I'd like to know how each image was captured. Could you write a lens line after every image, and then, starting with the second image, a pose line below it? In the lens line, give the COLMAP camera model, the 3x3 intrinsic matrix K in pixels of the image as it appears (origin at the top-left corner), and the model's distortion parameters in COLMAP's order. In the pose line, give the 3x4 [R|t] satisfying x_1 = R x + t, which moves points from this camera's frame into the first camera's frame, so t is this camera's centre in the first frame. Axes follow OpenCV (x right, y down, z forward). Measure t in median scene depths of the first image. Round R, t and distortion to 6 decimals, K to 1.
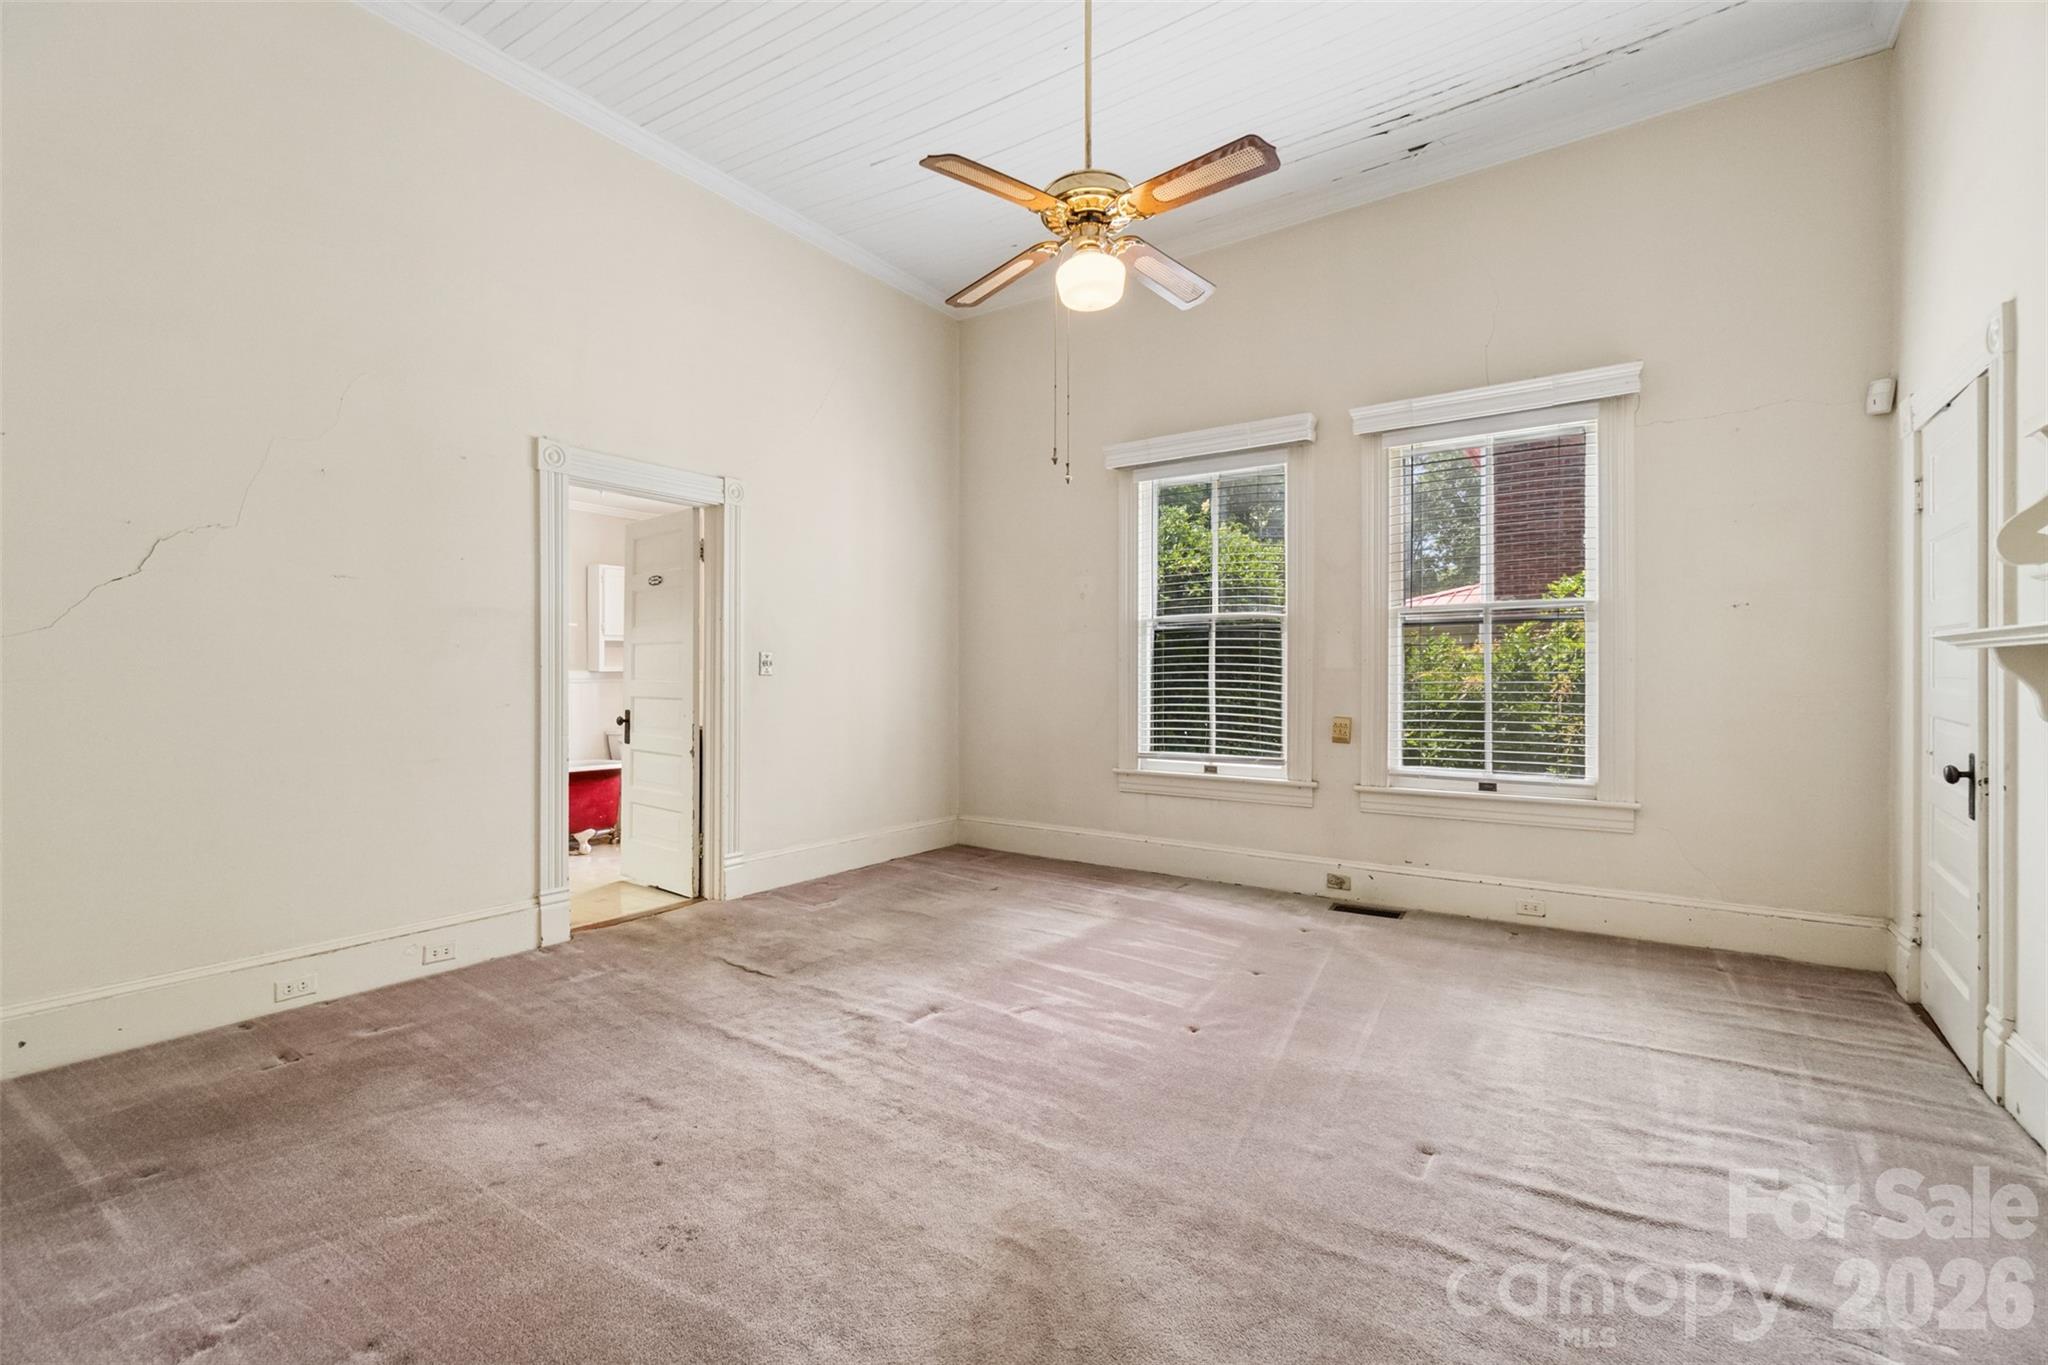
lens RADIAL K [[881.6, 0, 1015.1], [0, 881.6, 682.4], [0, 0, 1]] dist [0.004095, 0.000198]
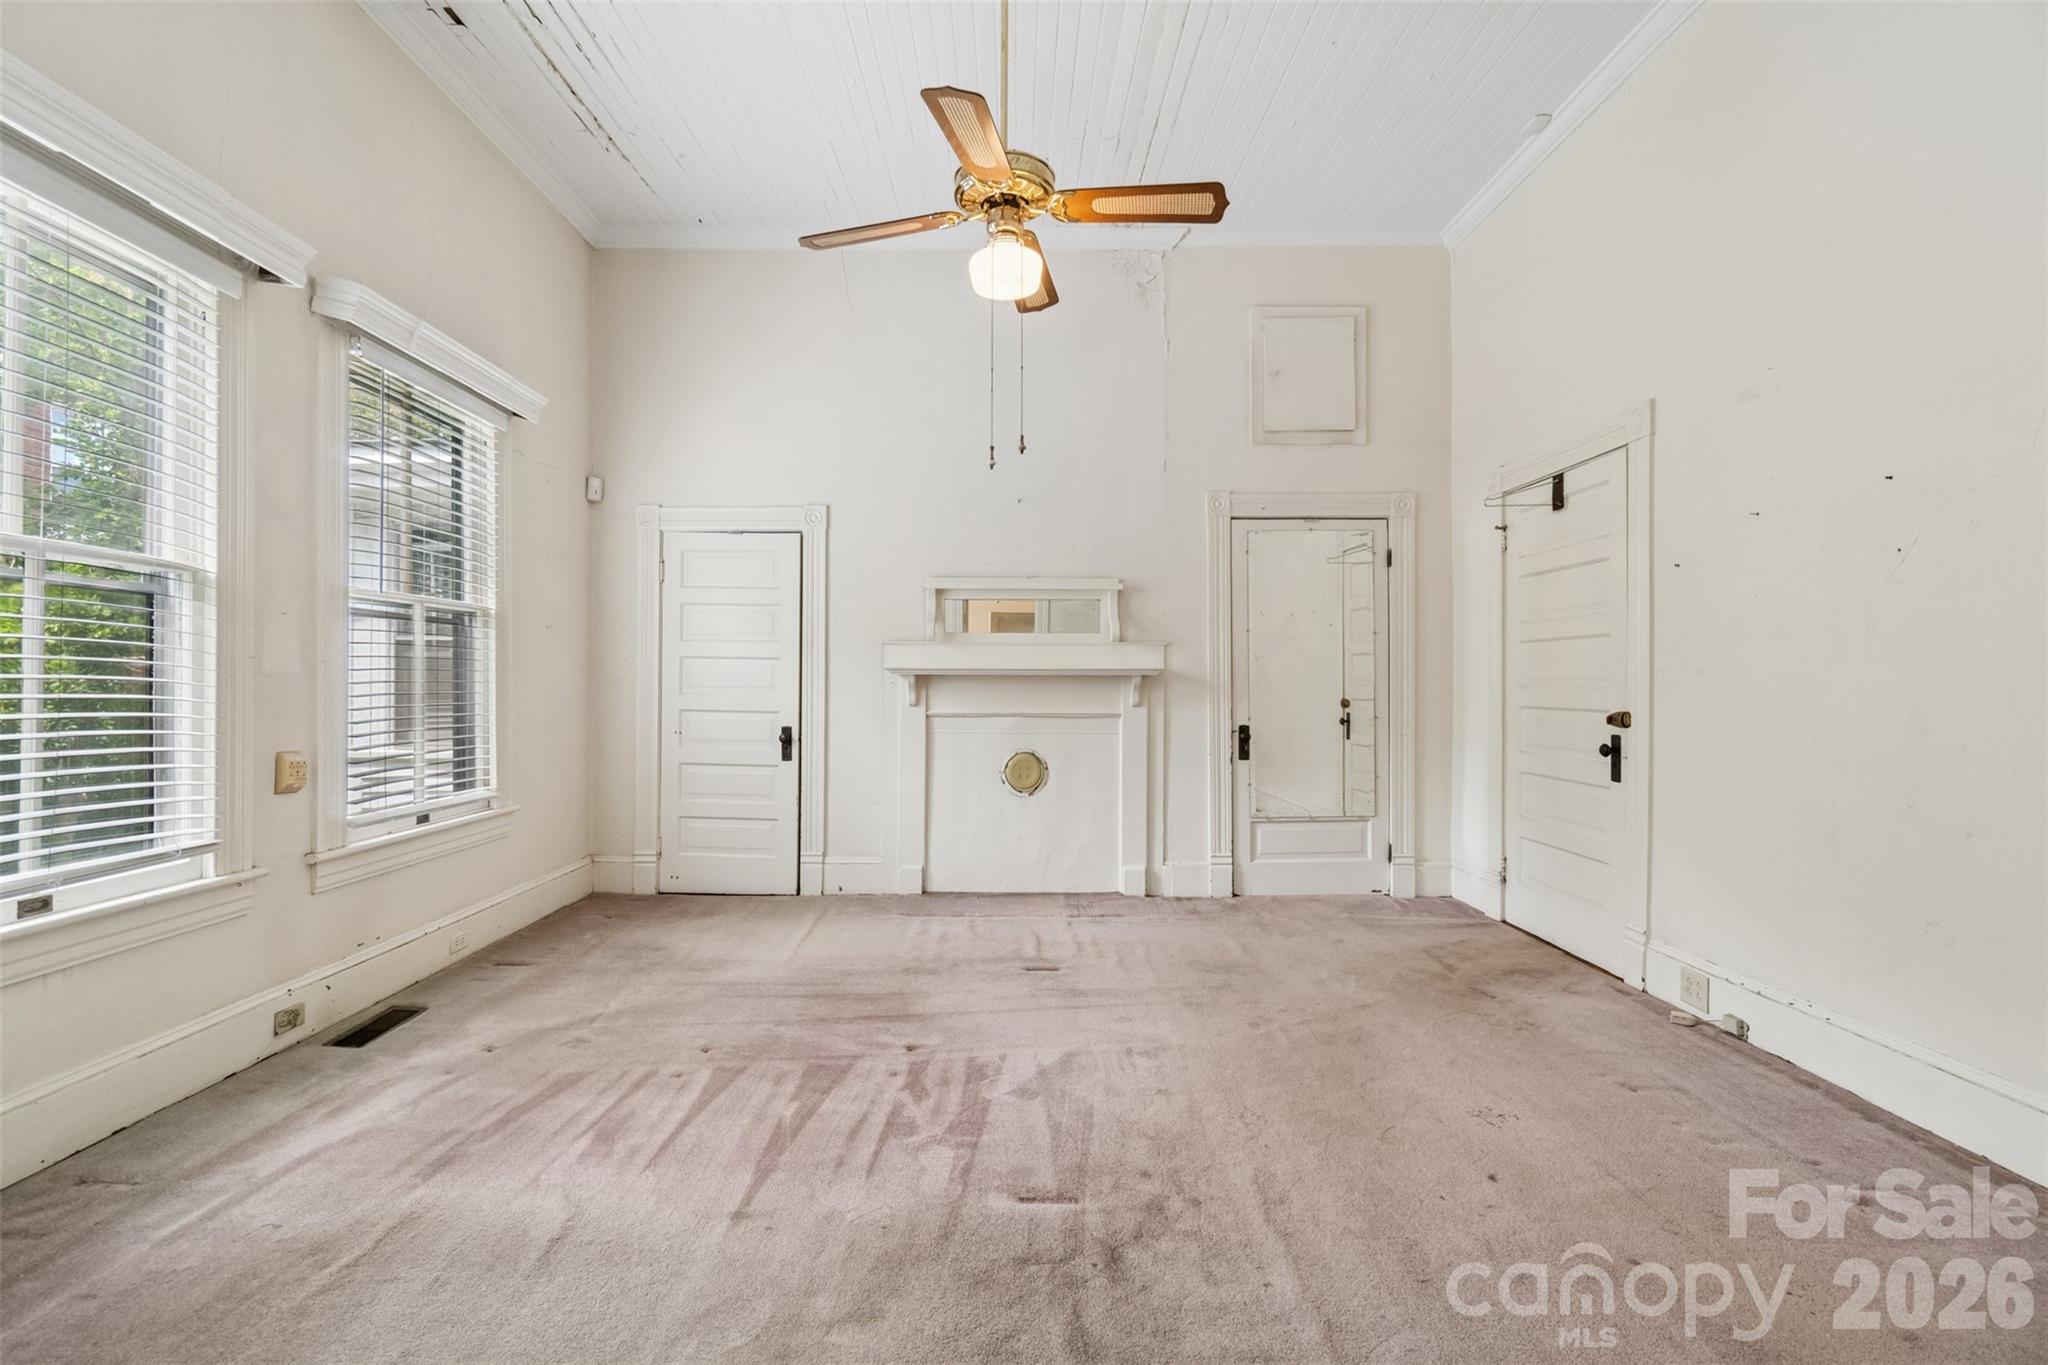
lens RADIAL K [[881.6, 0, 1023.5], [0, 881.6, 681.8], [0, 0, 1]] dist [0.004095, 0.000198]
pose [[-0.578149, -0.000461, 0.815931, -0.444899], [-0.000154, 1.000000, 0.000456, -0.010360], [-0.815932, 0.000138, -0.578149, 0.959708]]
